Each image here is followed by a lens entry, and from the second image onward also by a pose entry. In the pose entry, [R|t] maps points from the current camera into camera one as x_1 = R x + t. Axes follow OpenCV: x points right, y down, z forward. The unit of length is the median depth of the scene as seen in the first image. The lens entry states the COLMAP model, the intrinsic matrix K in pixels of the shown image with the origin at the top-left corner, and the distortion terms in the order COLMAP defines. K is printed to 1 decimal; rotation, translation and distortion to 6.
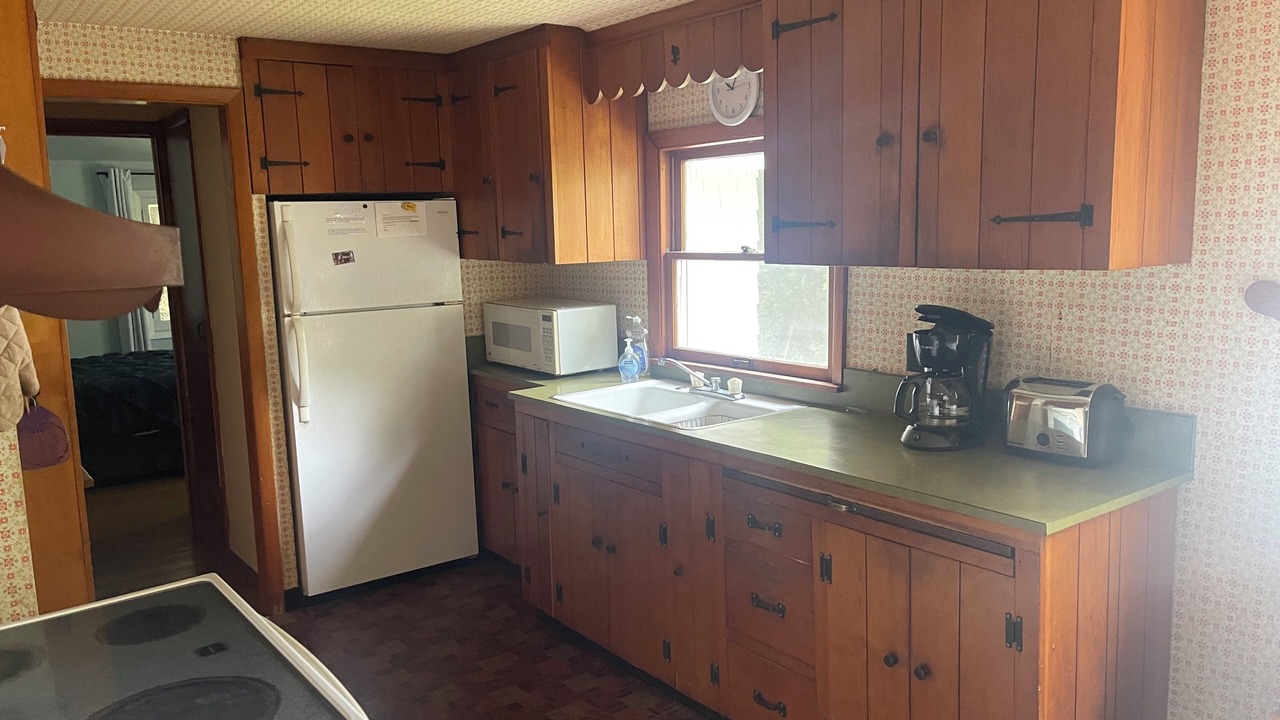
lens RADIAL K [[967.1, 0, 667.8], [0, 967.1, 352.0], [0, 0, 1]] dist [0.020186, -0.014307]
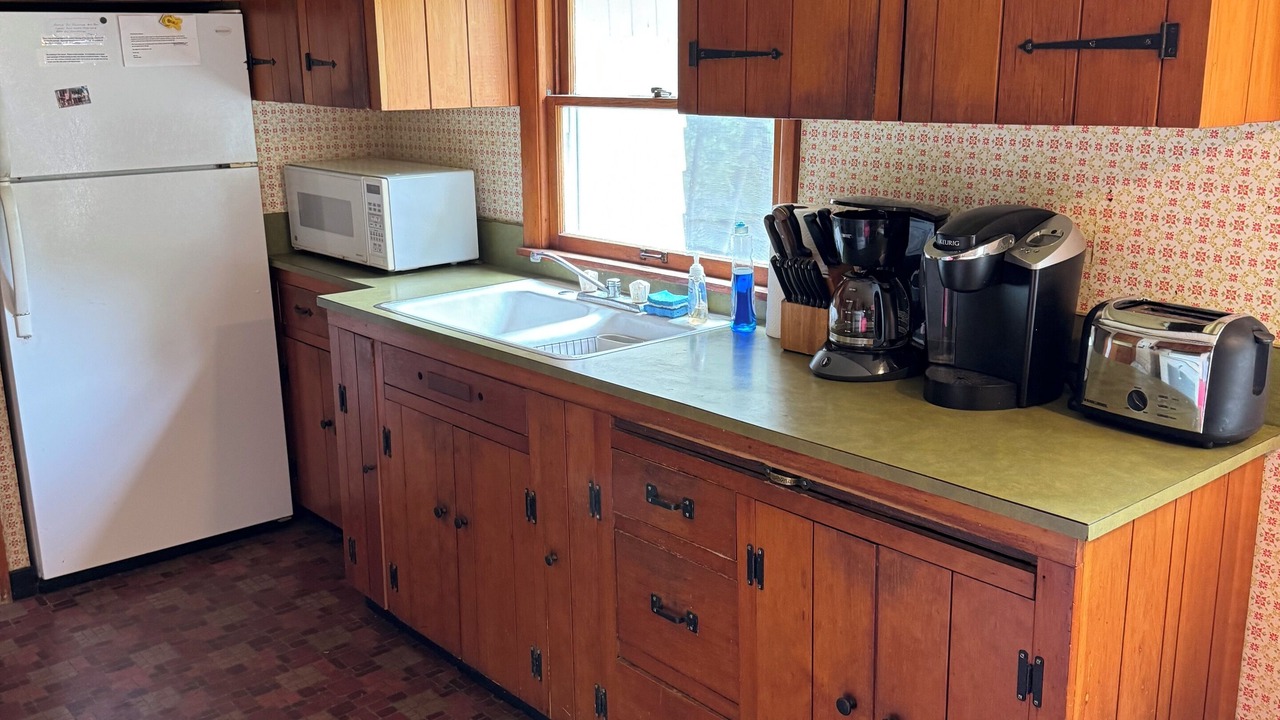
lens RADIAL K [[1227.6, 0, 637.5], [0, 1227.6, 366.6], [0, 0, 1]] dist [0.028119, 0.000000]
pose [[0.999007, 0.002174, 0.044506, 0.027346], [-0.007111, 0.993786, 0.111083, -0.008729], [-0.043988, -0.111289, 0.992814, 0.106601]]
